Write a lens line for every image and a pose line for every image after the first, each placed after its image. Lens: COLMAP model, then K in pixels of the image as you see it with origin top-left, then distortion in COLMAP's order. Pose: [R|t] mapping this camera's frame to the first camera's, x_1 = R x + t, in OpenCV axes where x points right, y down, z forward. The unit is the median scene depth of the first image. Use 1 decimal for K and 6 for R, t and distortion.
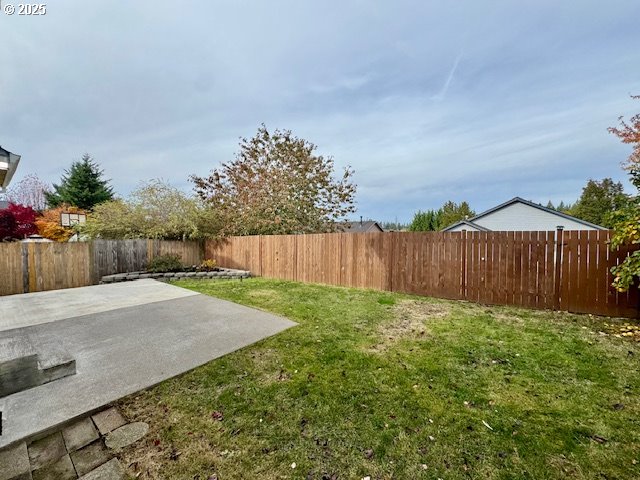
lens RADIAL K [[255.5, 0, 319.6], [0, 255.5, 242.9], [0, 0, 1]] dist [0.000628, 0.000087]
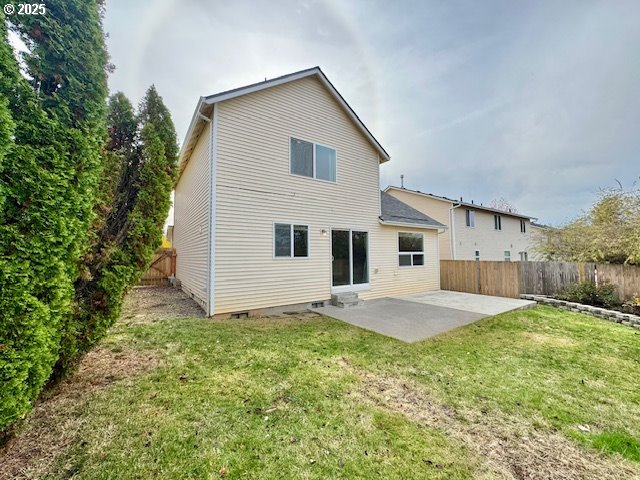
lens RADIAL K [[255.5, 0, 319.6], [0, 255.5, 242.9], [0, 0, 1]] dist [0.000628, 0.000087]
pose [[-0.296732, -0.043992, -0.953947, 0.445017], [-0.038262, 0.998684, -0.034153, -0.014173], [0.954194, 0.026365, -0.298025, 0.421109]]
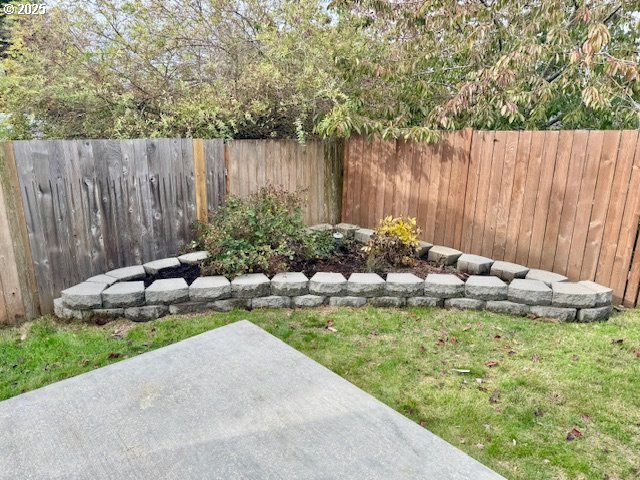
lens RADIAL K [[452.2, 0, 320.0], [0, 452.2, 240.0], [0, 0, 1]] dist [0.105924, -0.124644]
pose [[0.980481, 0.059841, -0.187287, -0.440441], [-0.014071, 0.971472, 0.236735, -0.025621], [0.196111, -0.229478, 0.953352, 0.534475]]
